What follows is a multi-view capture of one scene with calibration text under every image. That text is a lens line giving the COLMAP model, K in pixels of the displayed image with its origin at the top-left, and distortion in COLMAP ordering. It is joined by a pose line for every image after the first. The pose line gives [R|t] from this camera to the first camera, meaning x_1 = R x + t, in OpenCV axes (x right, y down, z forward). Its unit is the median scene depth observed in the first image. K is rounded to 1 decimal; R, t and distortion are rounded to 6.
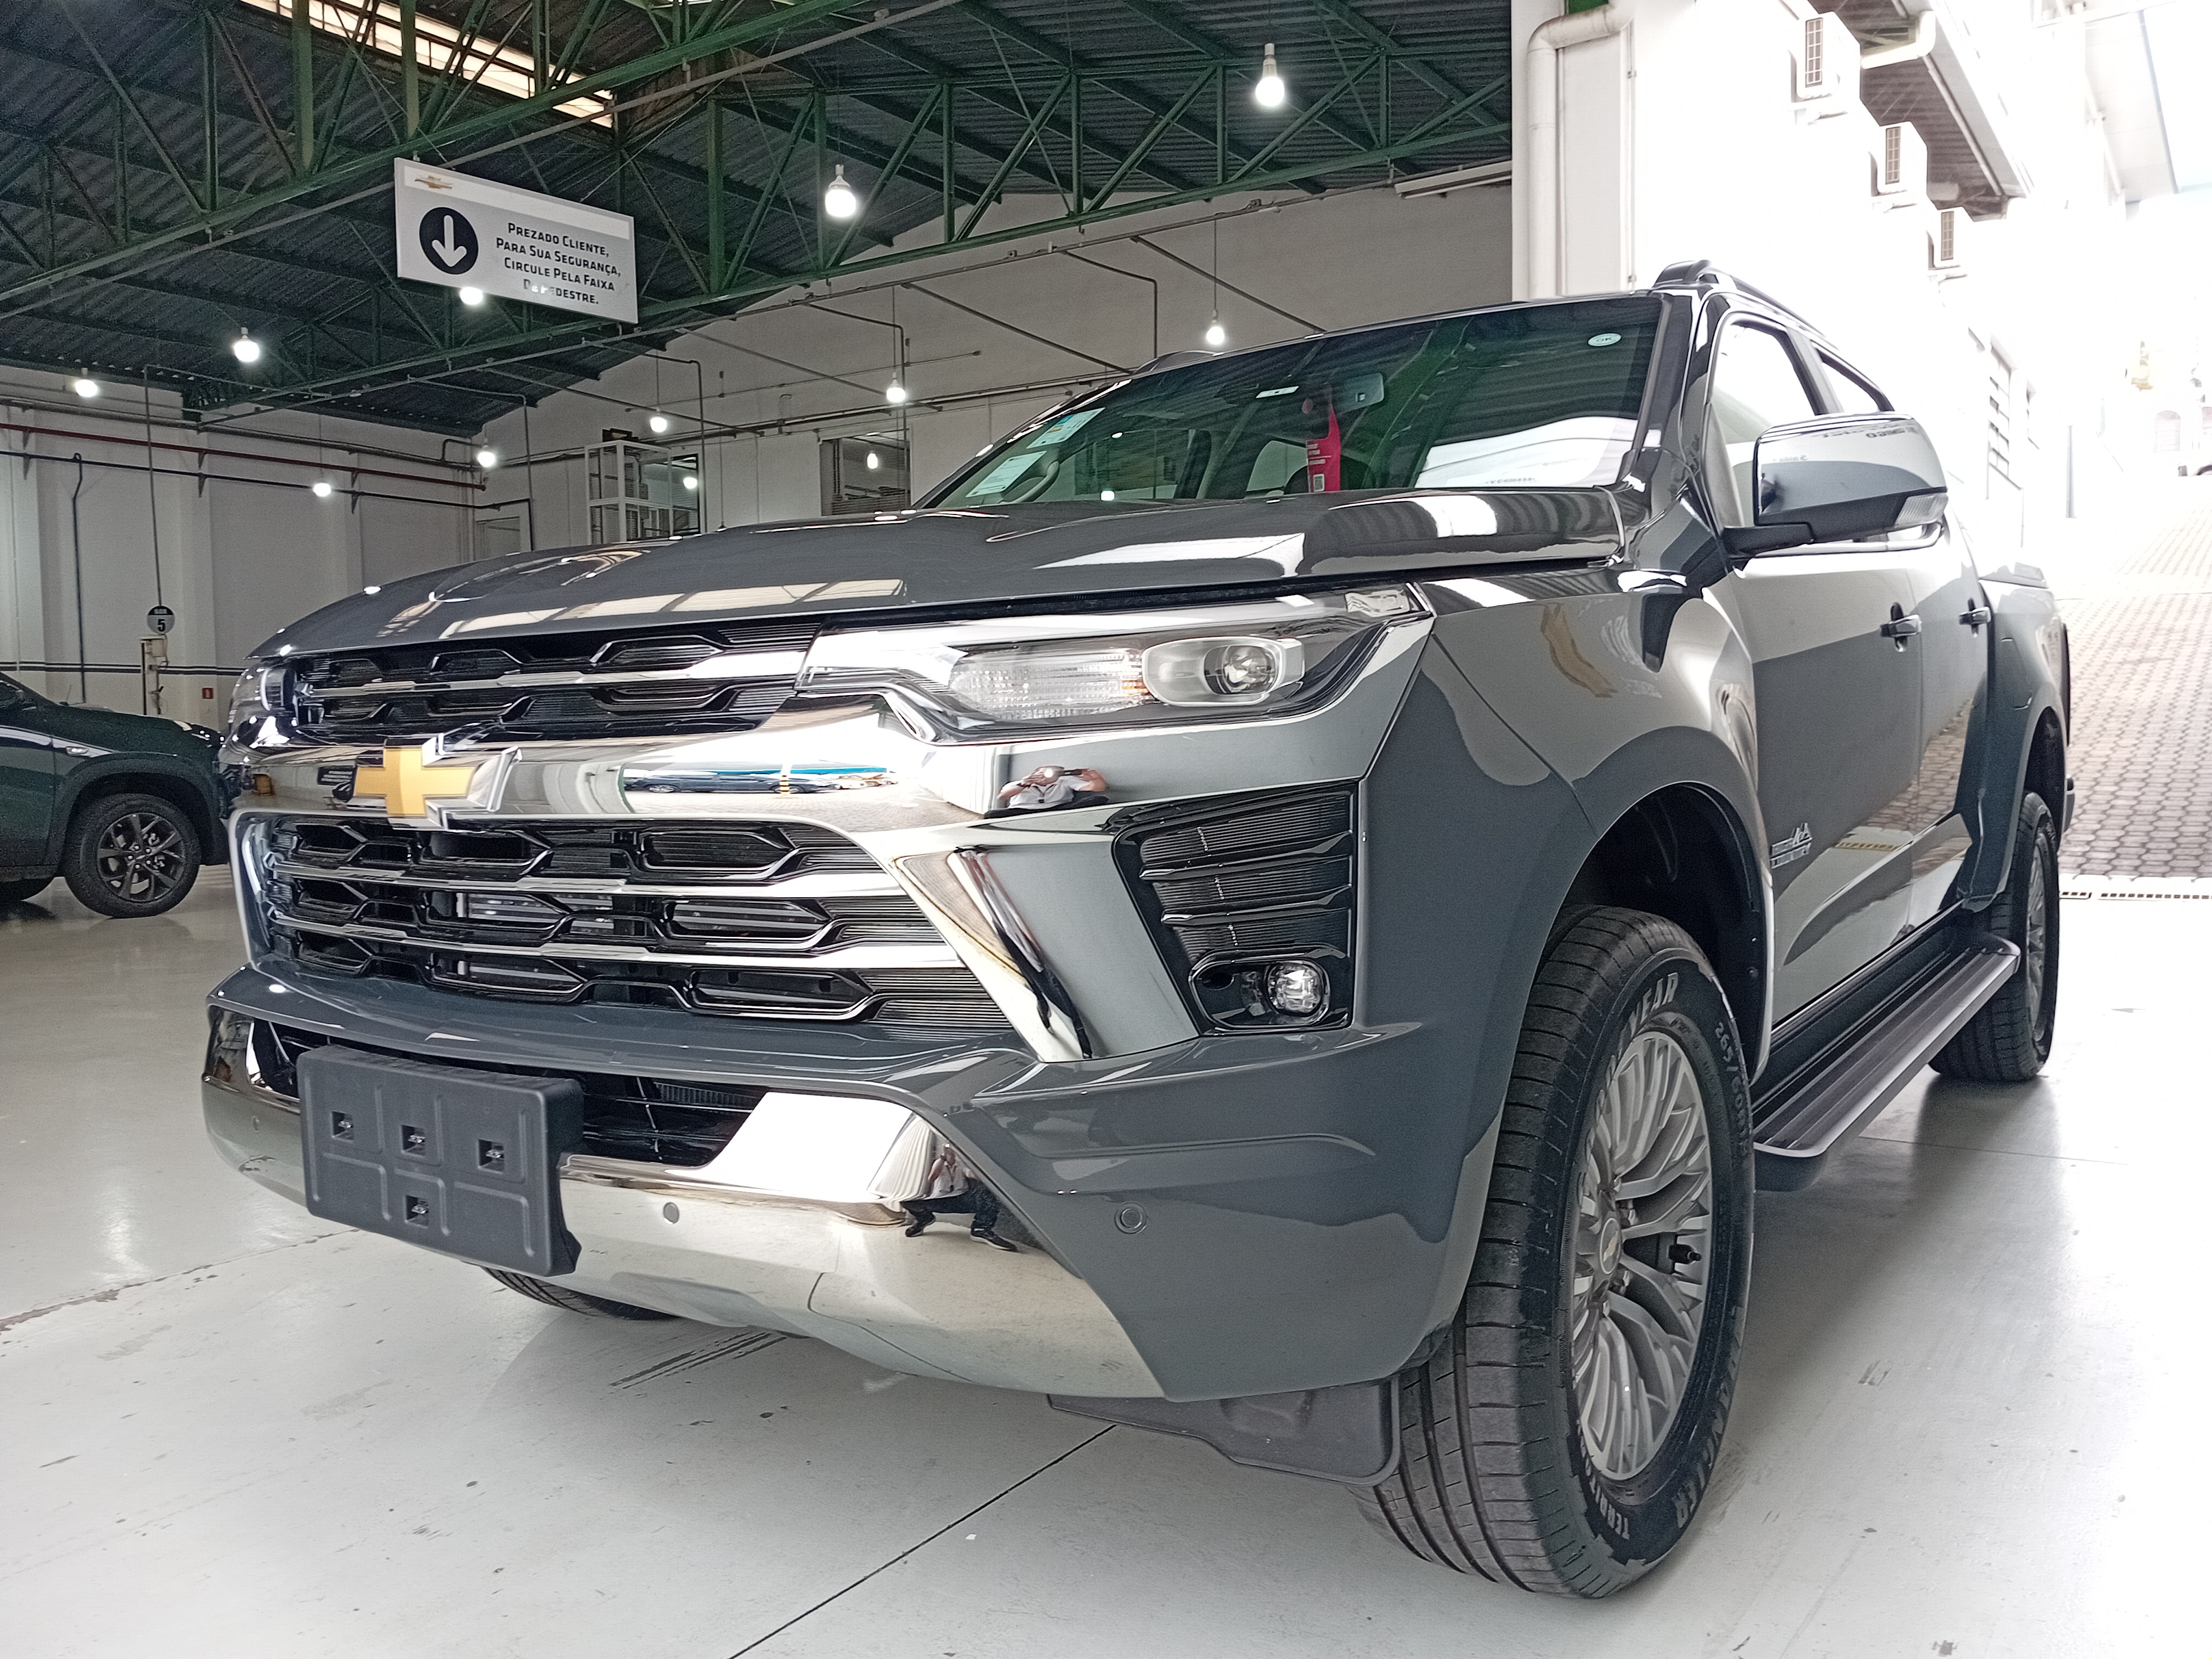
lens RADIAL K [[1718.7, 0, 1144.0], [0, 1718.7, 833.1], [0, 0, 1]] dist [-0.009926, -0.006260]
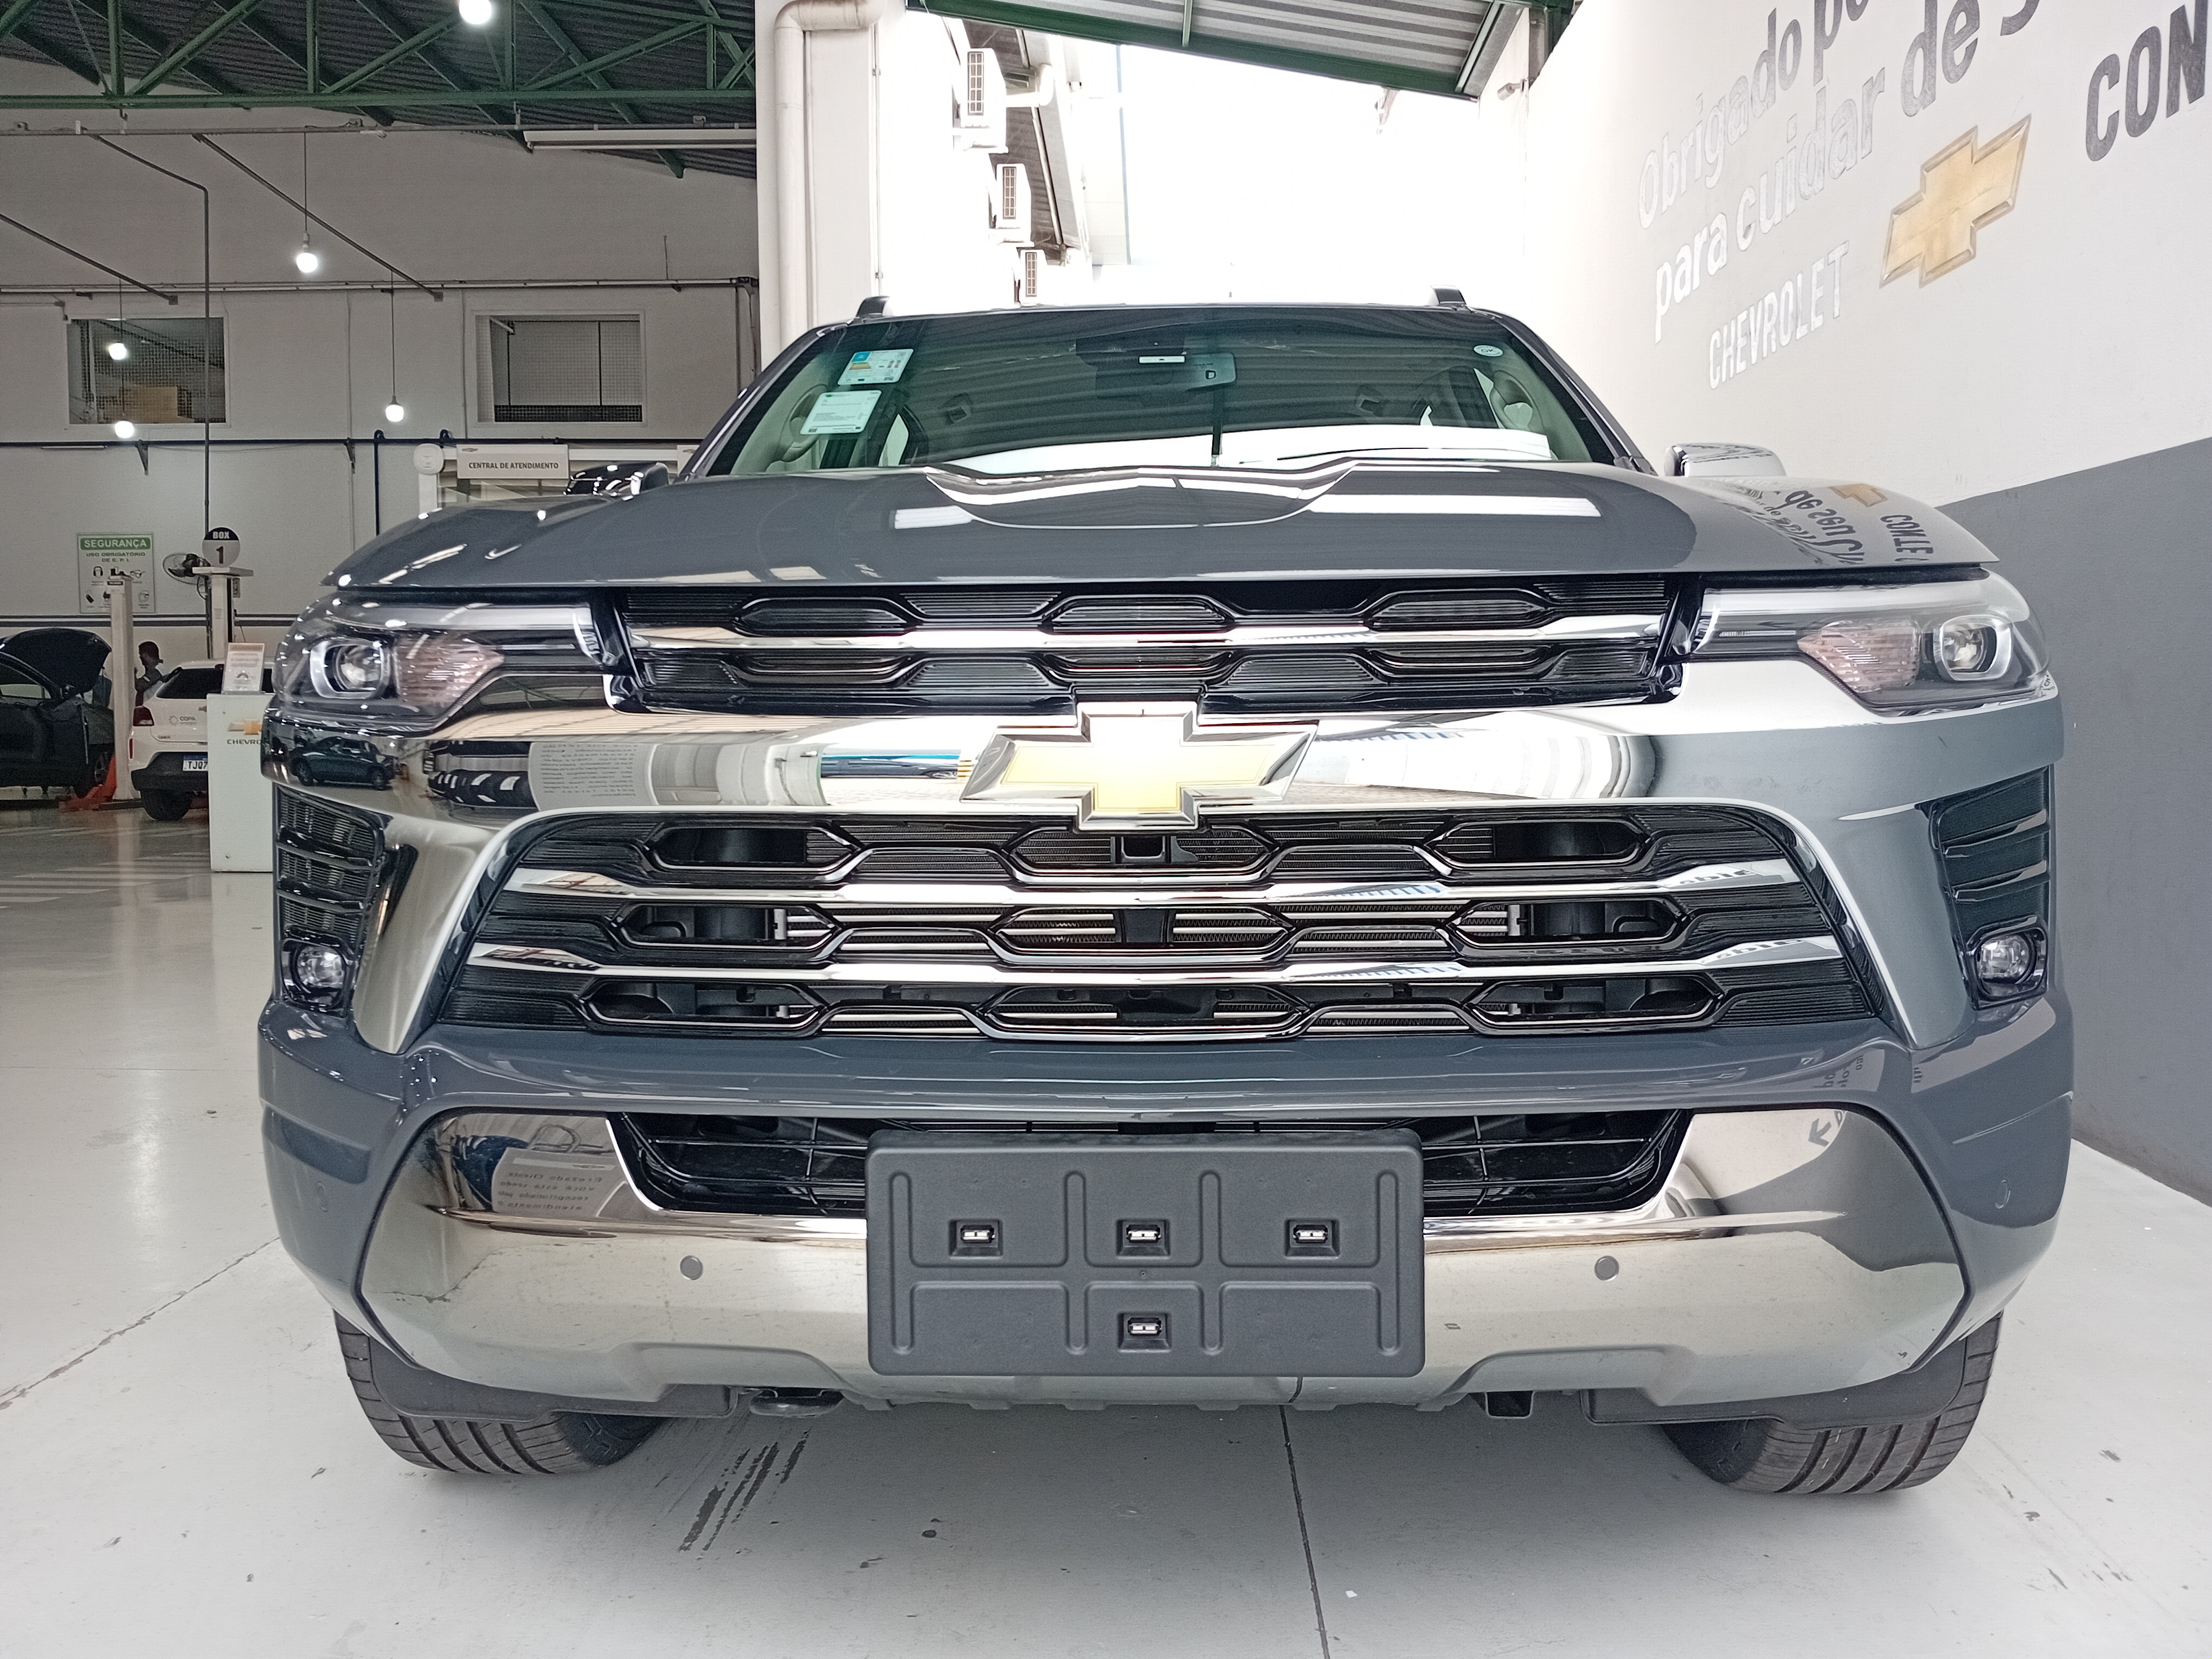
lens RADIAL K [[1718.7, 0, 1144.0], [0, 1718.7, 833.1], [0, 0, 1]] dist [-0.009926, -0.006260]
pose [[0.846785, -0.020207, 0.531551, -0.127714], [0.017344, 0.999796, 0.010376, -0.000931], [-0.531652, 0.000433, 0.846963, 0.056762]]
